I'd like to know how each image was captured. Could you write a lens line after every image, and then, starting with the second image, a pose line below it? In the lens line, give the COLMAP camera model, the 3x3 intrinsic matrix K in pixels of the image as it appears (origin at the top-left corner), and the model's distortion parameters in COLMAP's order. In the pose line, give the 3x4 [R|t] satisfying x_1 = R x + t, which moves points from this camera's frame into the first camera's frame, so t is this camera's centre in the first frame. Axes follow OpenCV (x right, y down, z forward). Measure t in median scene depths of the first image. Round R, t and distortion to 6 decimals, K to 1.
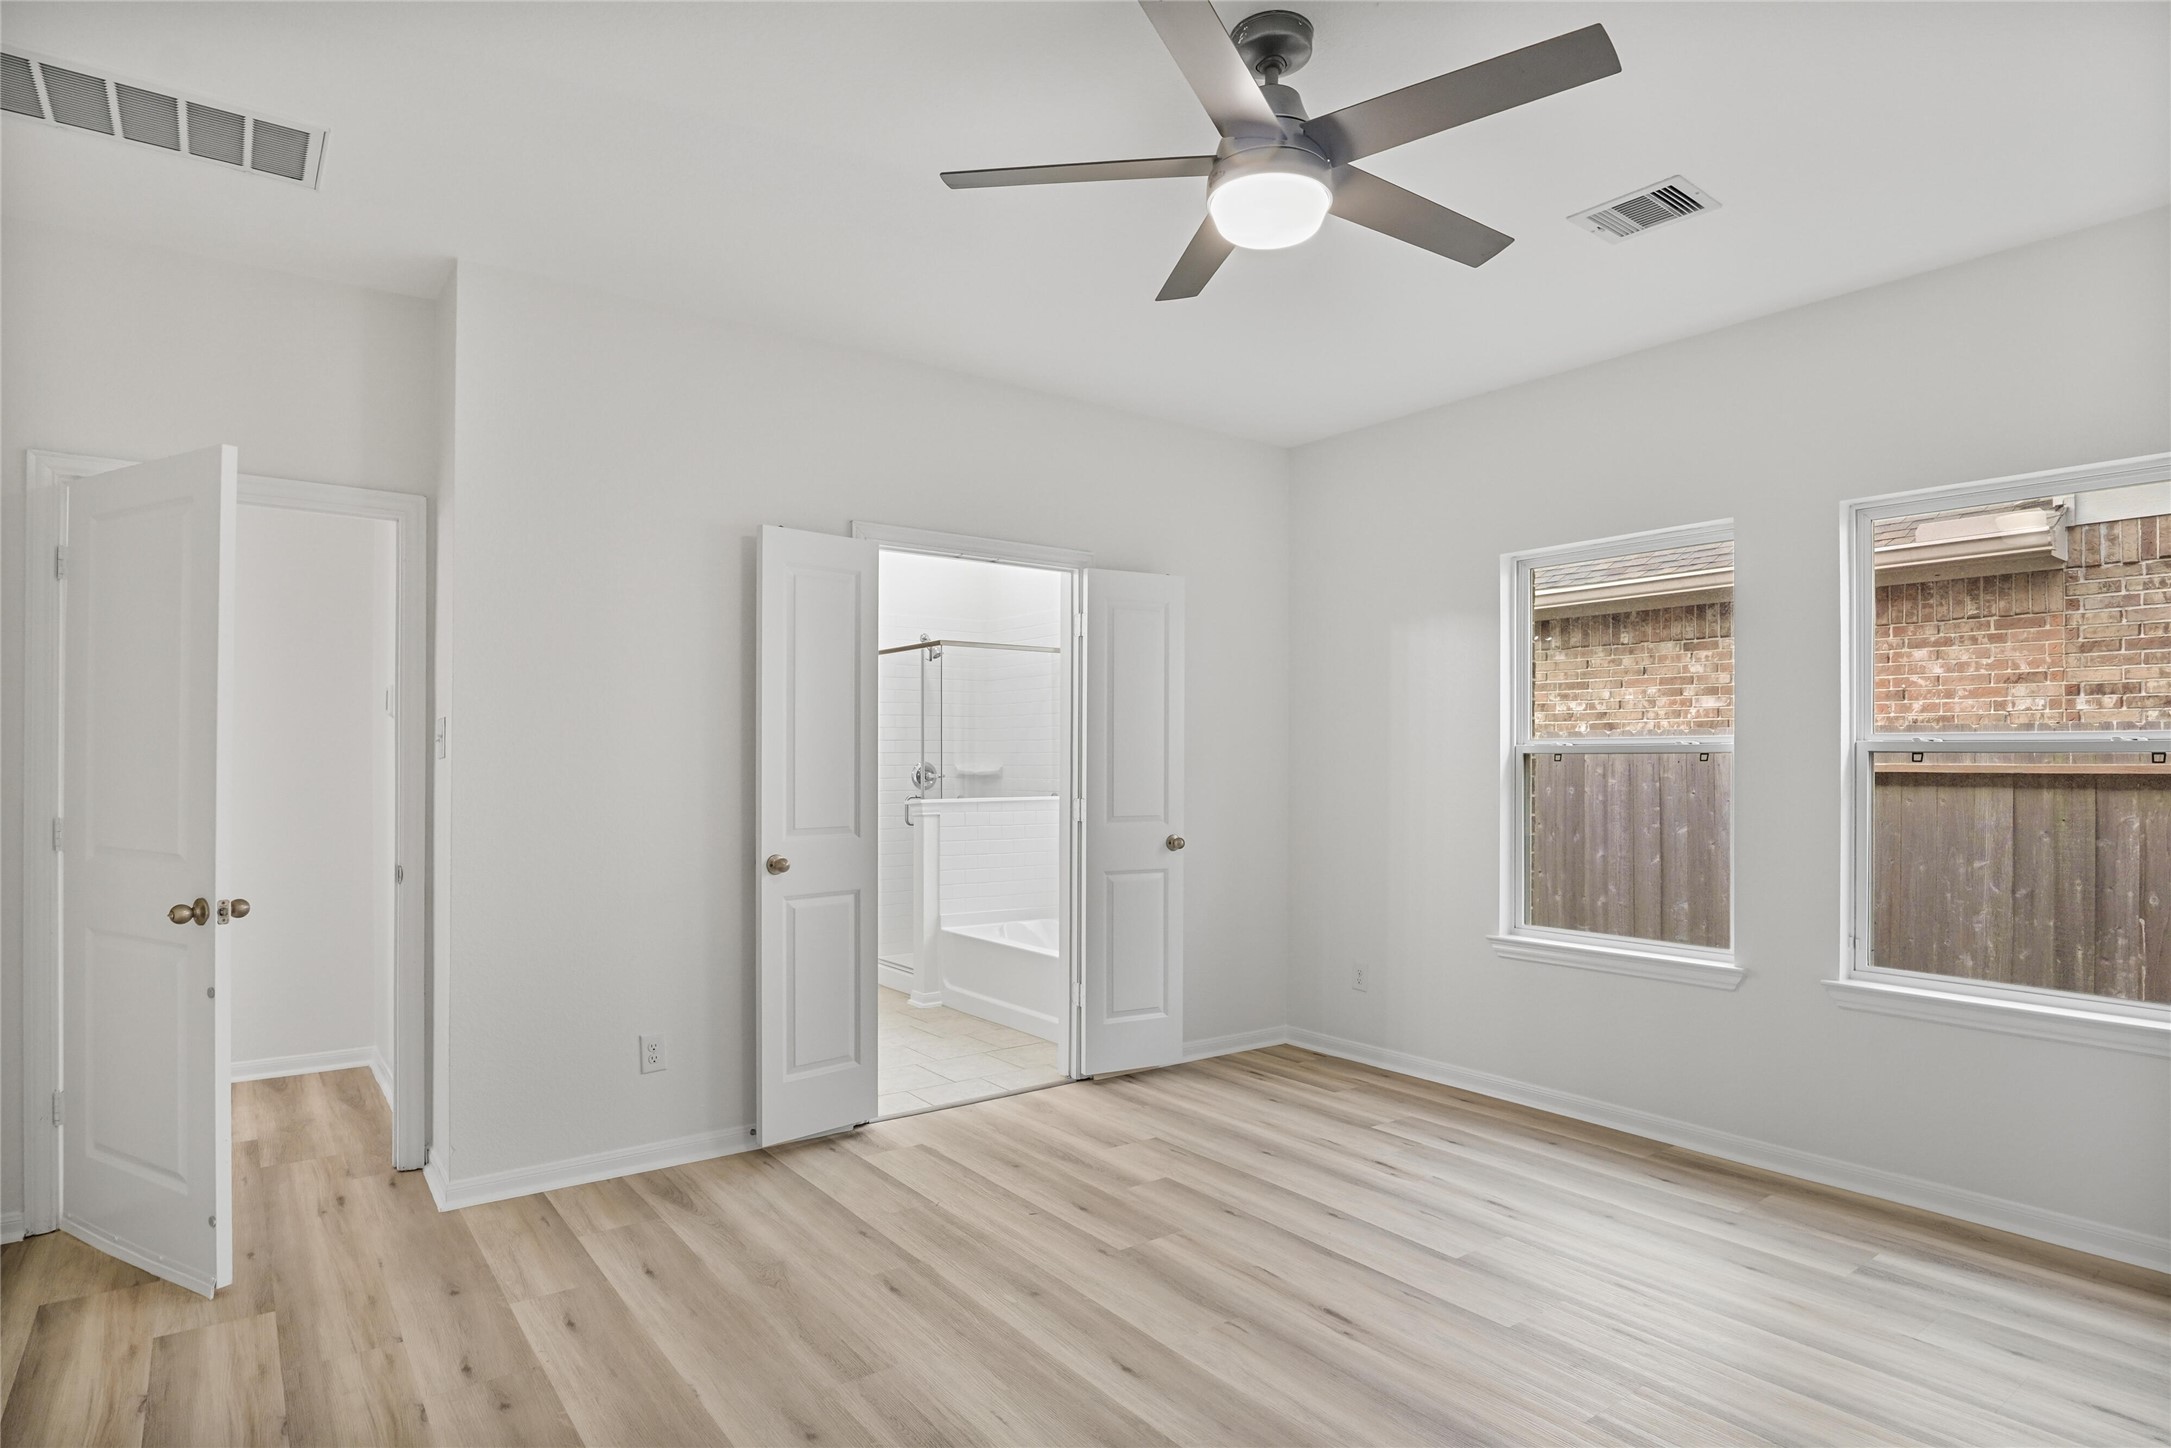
lens RADIAL K [[1164.6, 0, 1082.1], [0, 1164.6, 756.1], [0, 0, 1]] dist [-0.031548, 0.007258]
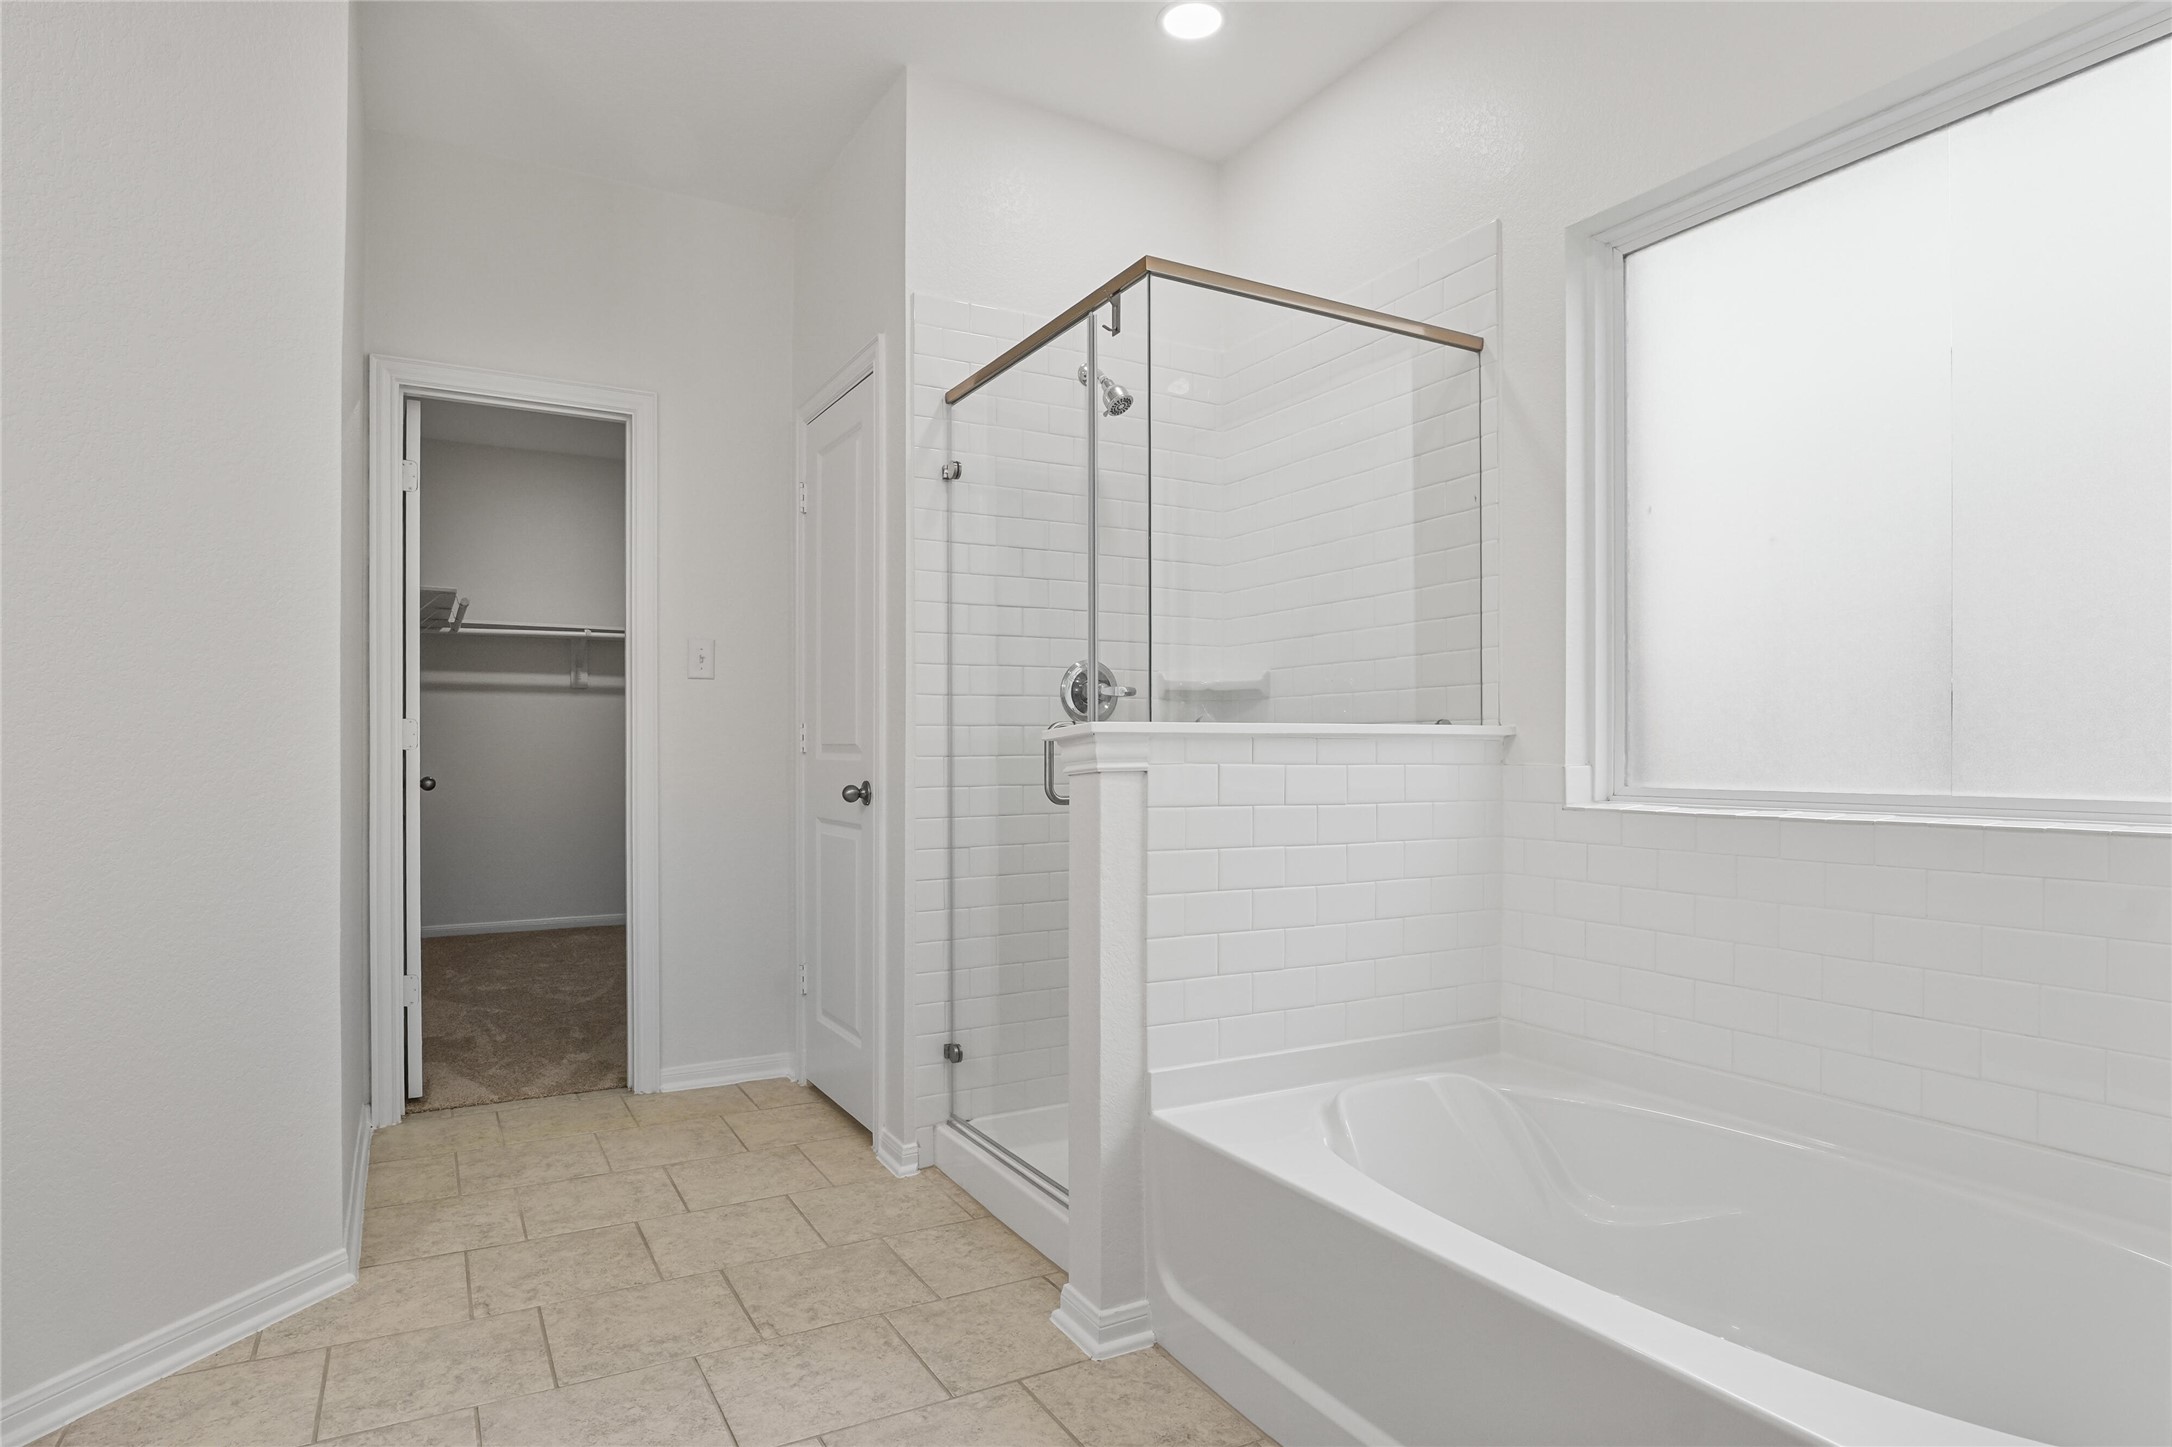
lens RADIAL K [[1165.2, 0, 1082.6], [0, 1165.2, 755.6], [0, 0, 1]] dist [-0.031548, 0.007258]
pose [[0.991317, -0.000426, -0.131496, -0.096624], [0.001846, 0.999941, 0.010671, 0.042517], [0.131484, -0.010821, 0.991259, 0.666394]]
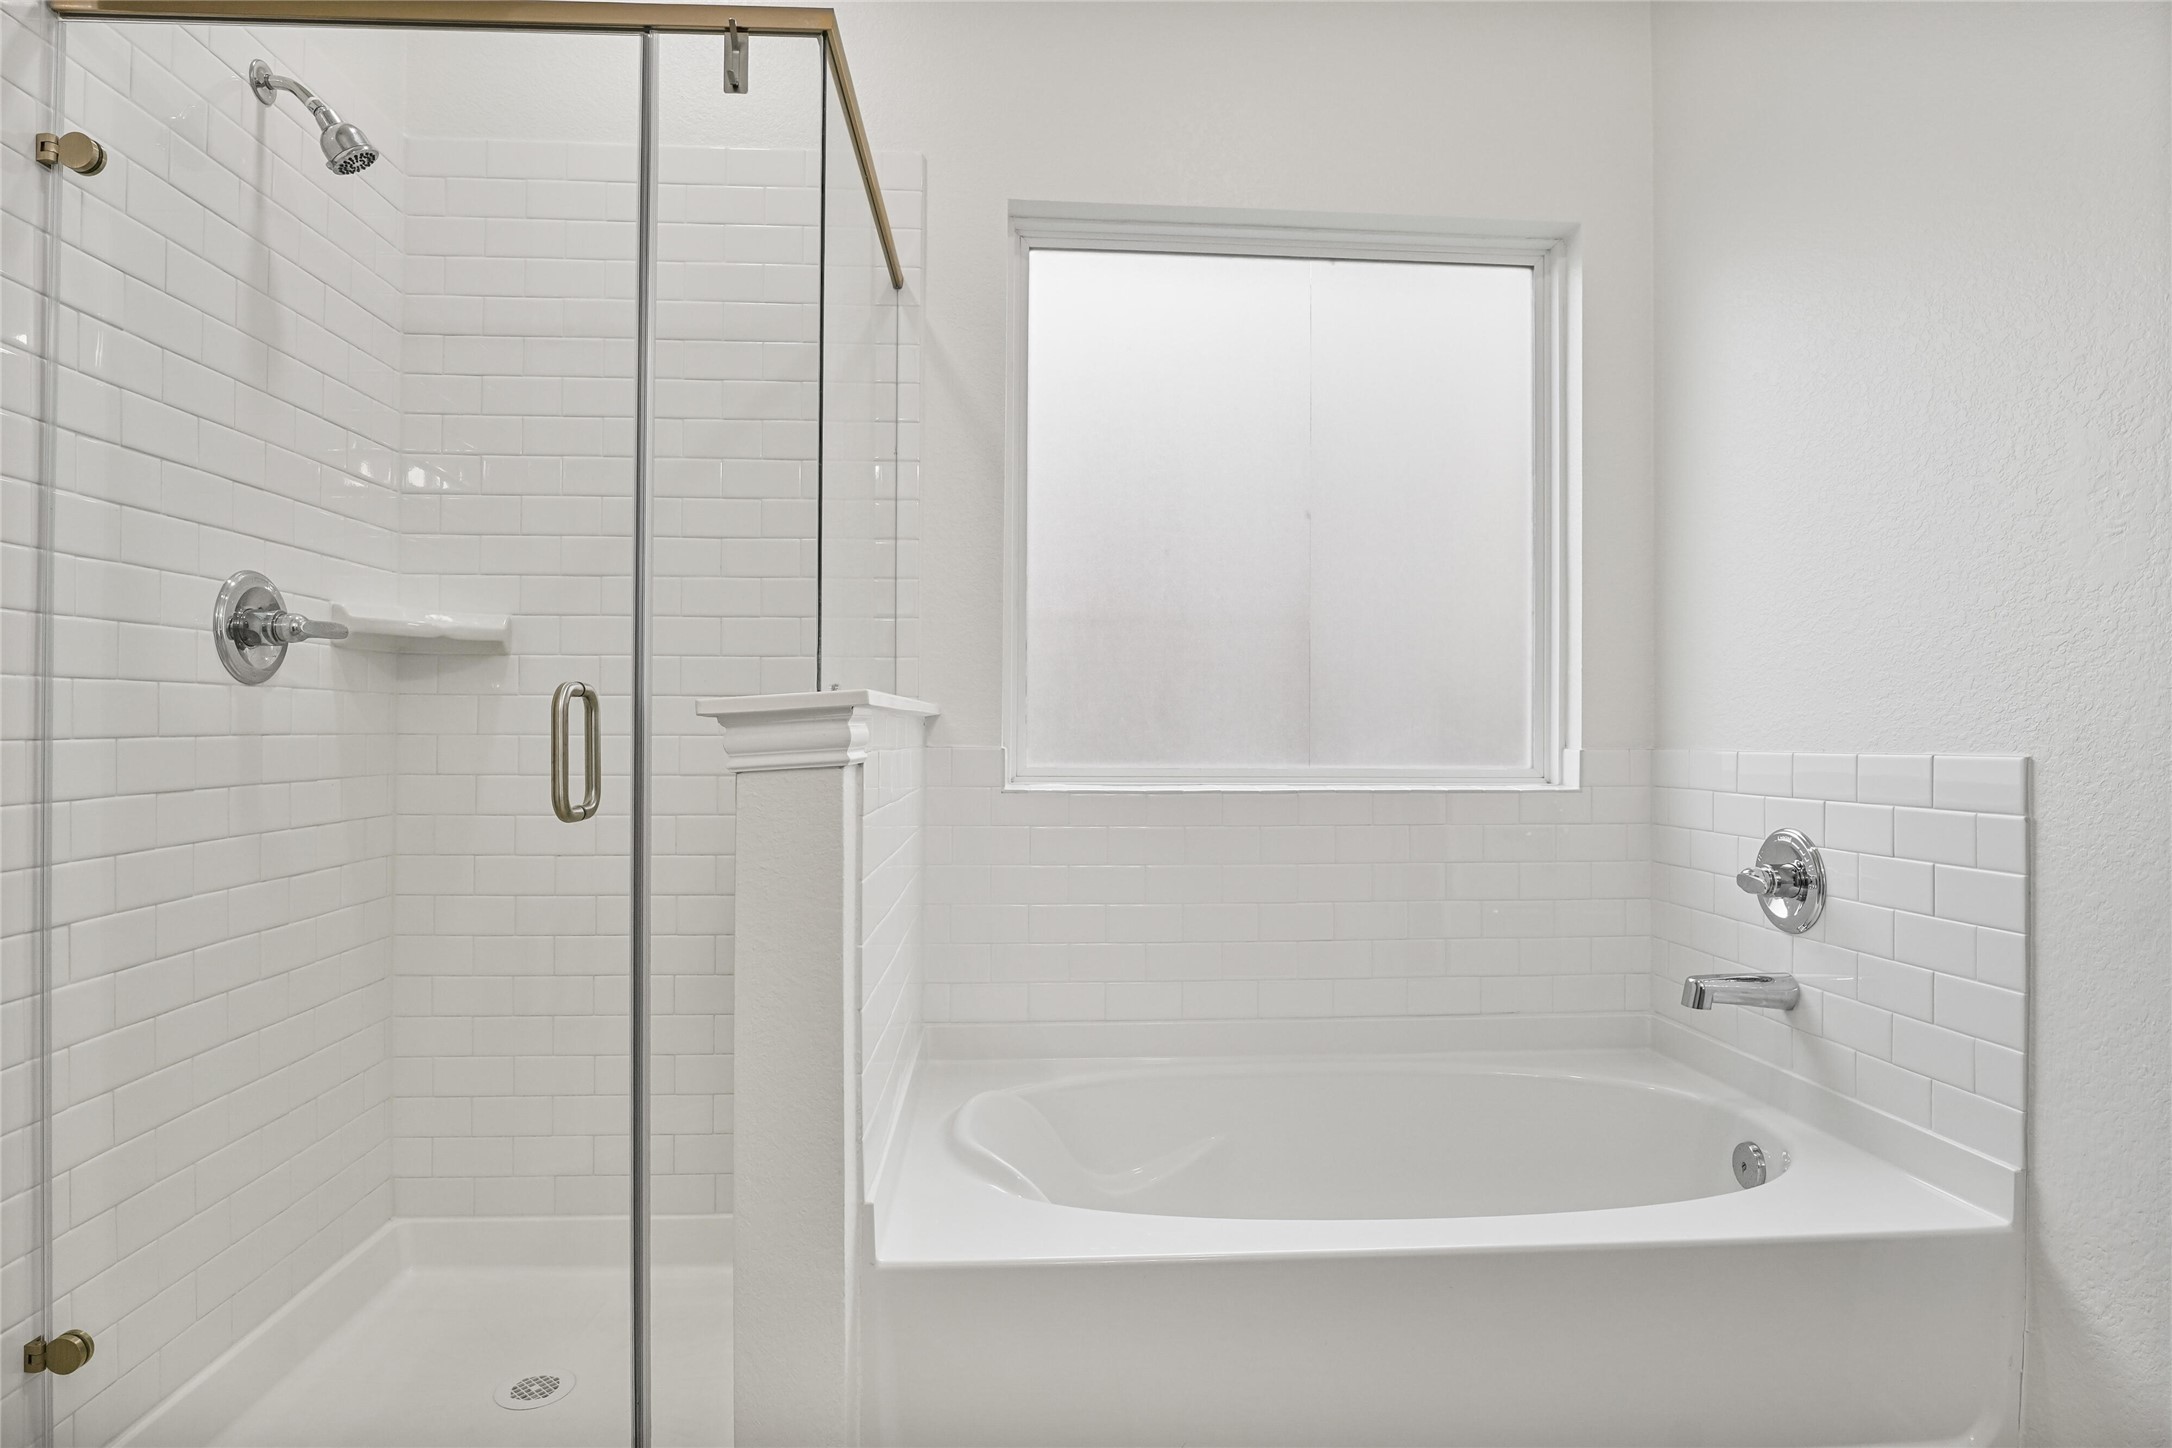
lens RADIAL K [[1187.2, 0, 1000.4], [0, 1187.2, 718.5], [0, 0, 1]] dist [-0.024603, 0.000605]
pose [[0.558573, 0.011480, 0.829376, -0.299609], [-0.010276, 0.999923, -0.006920, 0.043414], [-0.829392, -0.004657, 0.558648, 0.848292]]
